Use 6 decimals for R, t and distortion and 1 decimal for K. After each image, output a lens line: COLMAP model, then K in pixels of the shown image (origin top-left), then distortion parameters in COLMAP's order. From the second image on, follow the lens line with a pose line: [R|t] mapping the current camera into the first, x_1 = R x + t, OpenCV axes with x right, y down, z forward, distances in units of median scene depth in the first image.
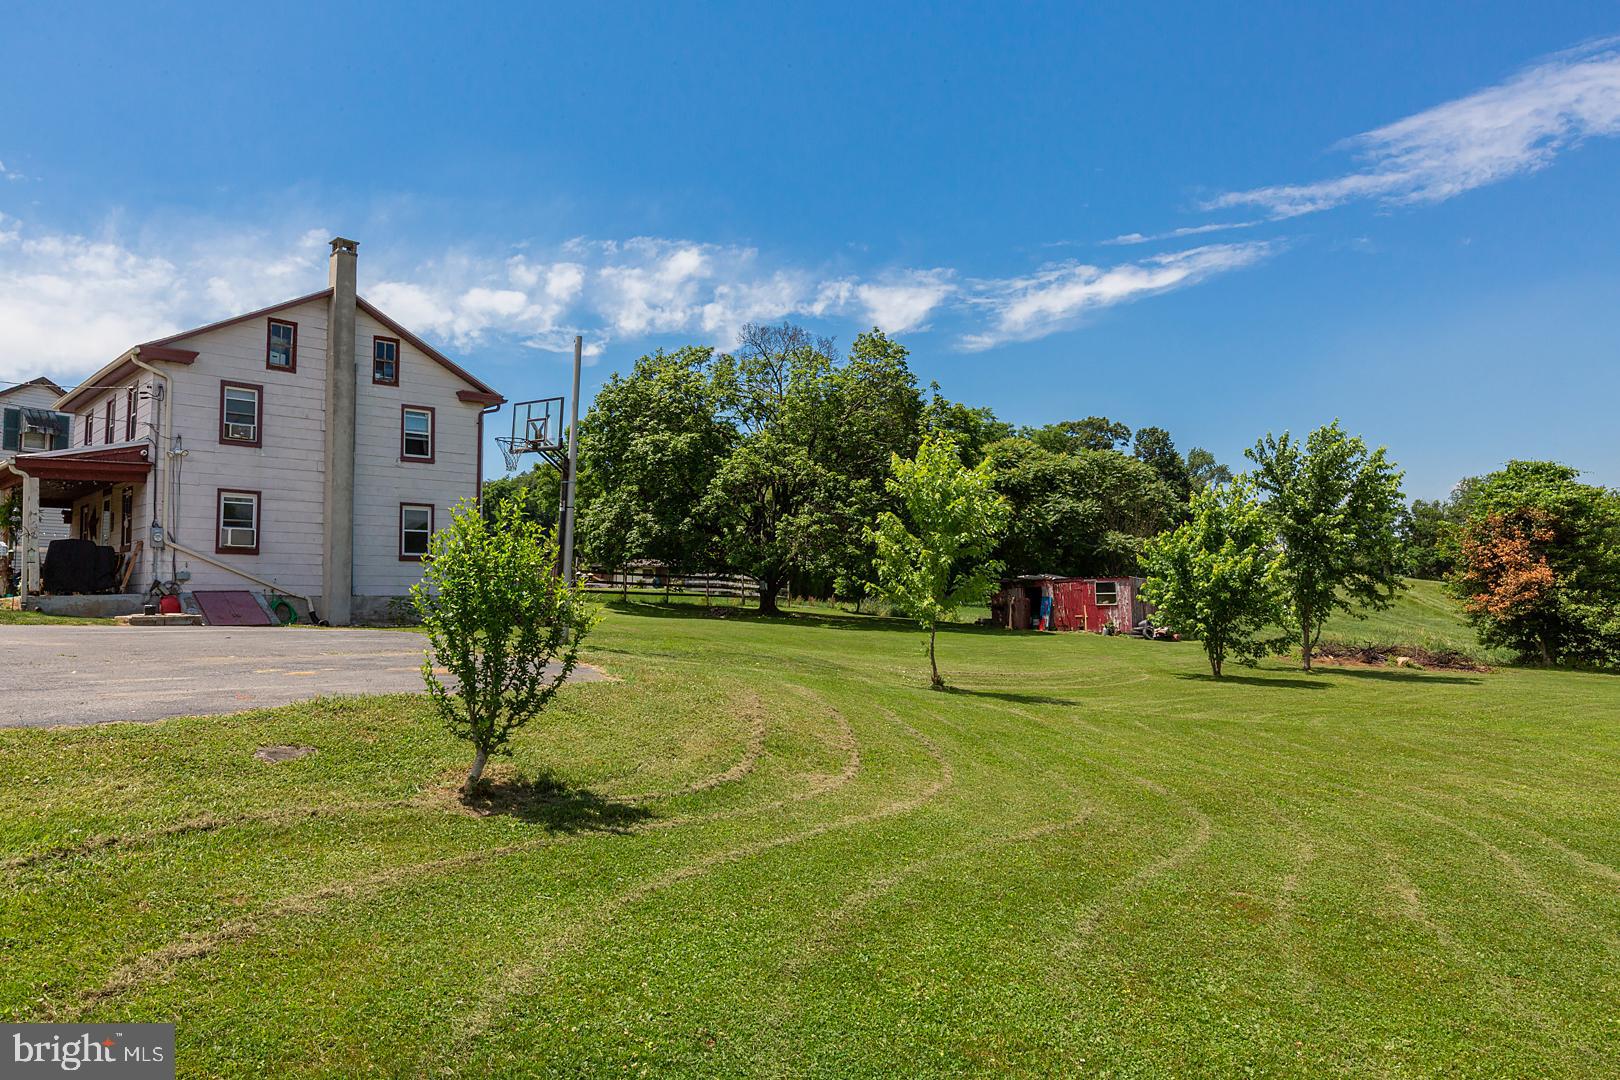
lens RADIAL K [[1298.8, 0, 810.0], [0, 1298.8, 540.0], [0, 0, 1]] dist [0.018802, -0.008560]
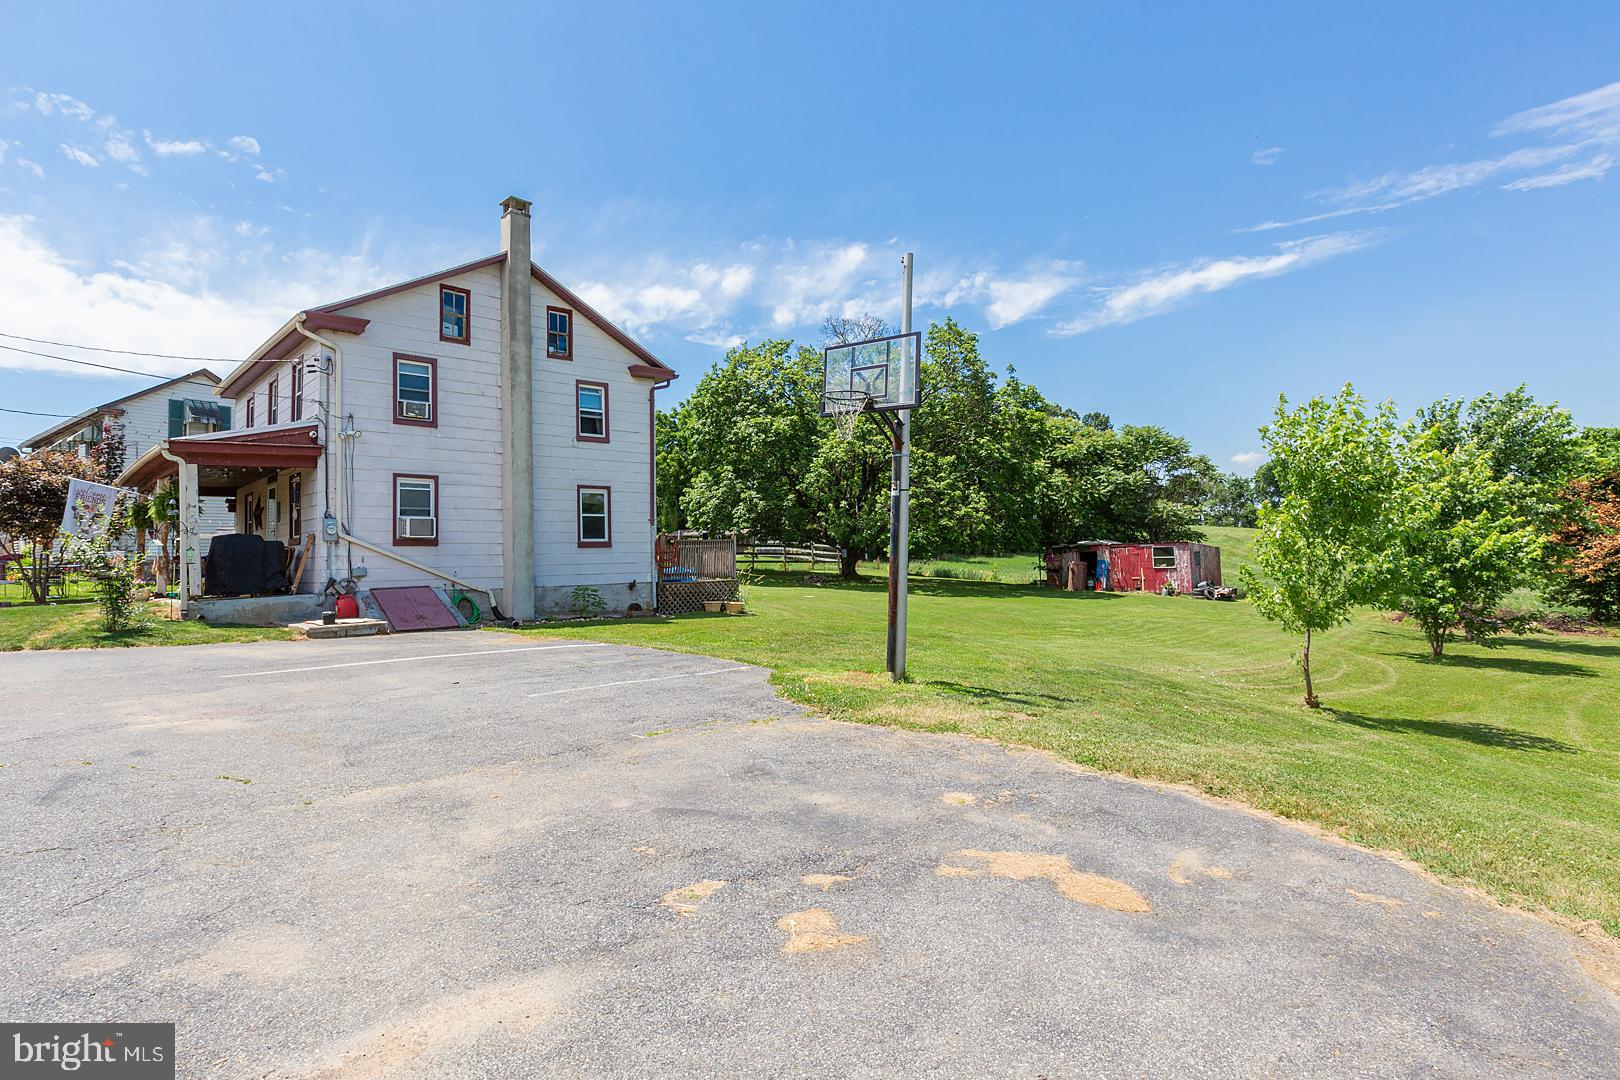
lens RADIAL K [[975.0, 0, 745.4], [0, 975.0, 536.0], [0, 0, 1]] dist [-0.001315, 0.000561]
pose [[0.999335, -0.014259, -0.033559, -0.103543], [0.015255, 0.999445, 0.029607, -0.006822], [0.033119, -0.030100, 0.998998, 0.183256]]
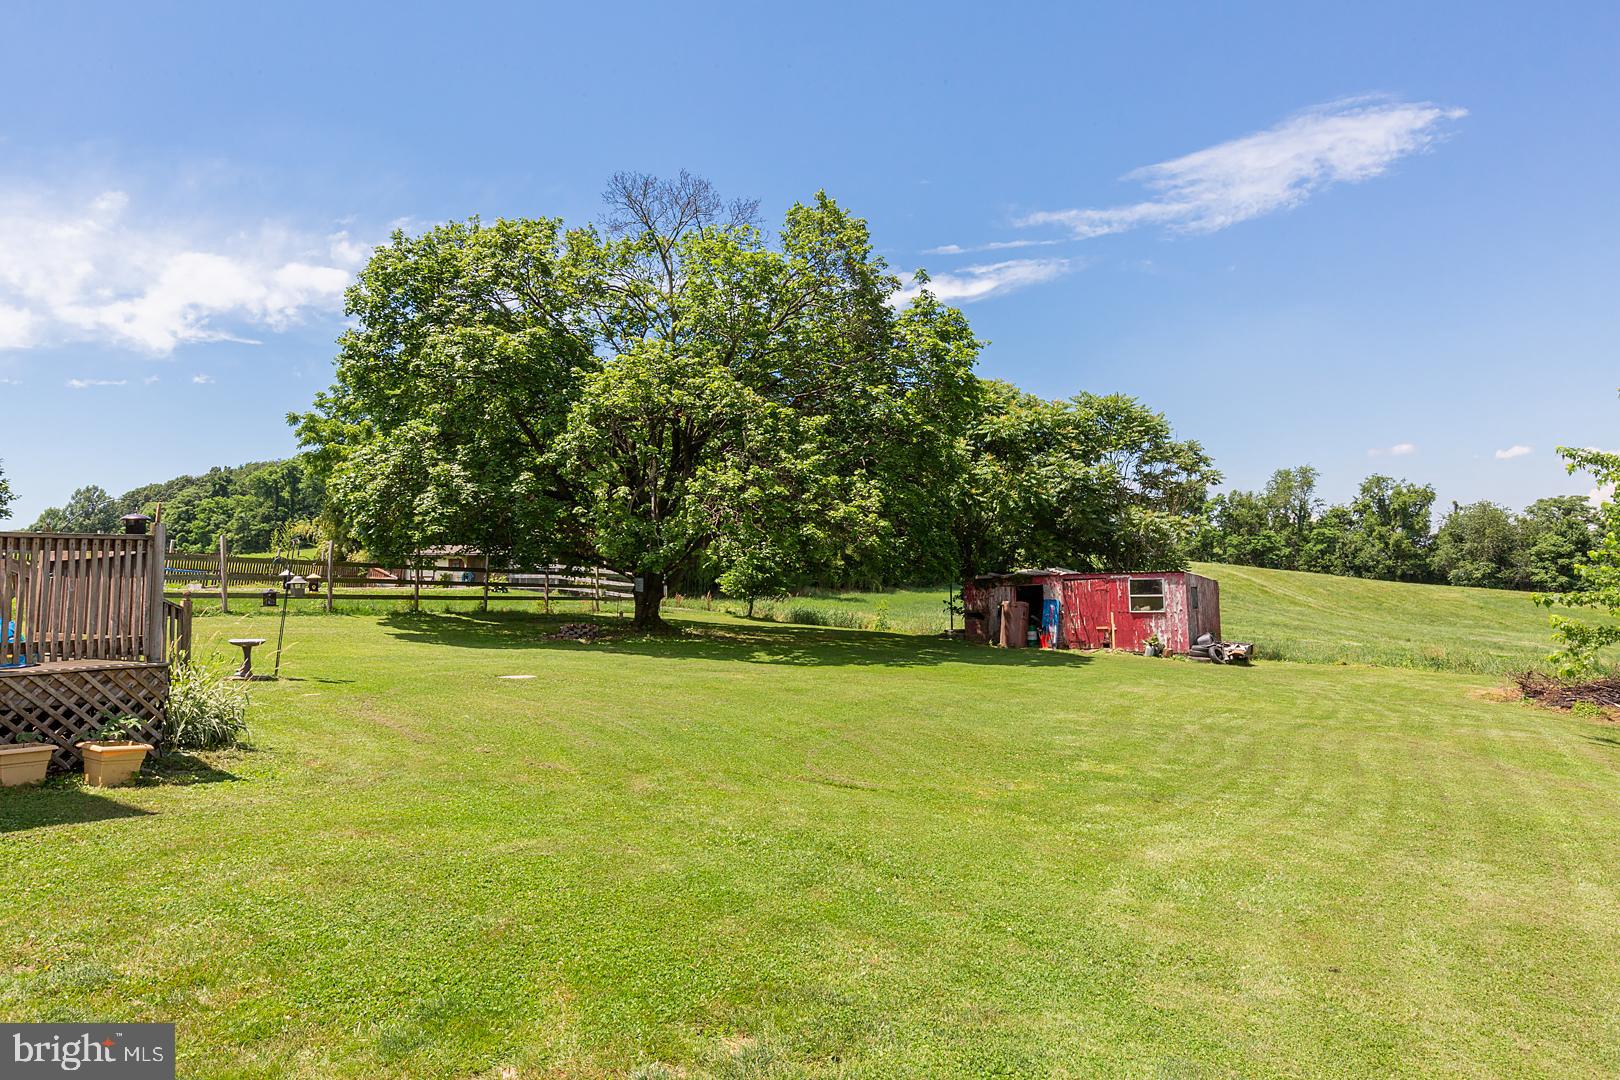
lens RADIAL K [[1091.1, 0, 852.9], [0, 1091.1, 455.5], [0, 0, 1]] dist [-0.024866, 0.001953]
pose [[0.978090, 0.019356, 0.207279, -0.051565], [-0.004898, 0.997532, -0.070040, 0.008598], [-0.208123, 0.067491, 0.975771, 0.494025]]
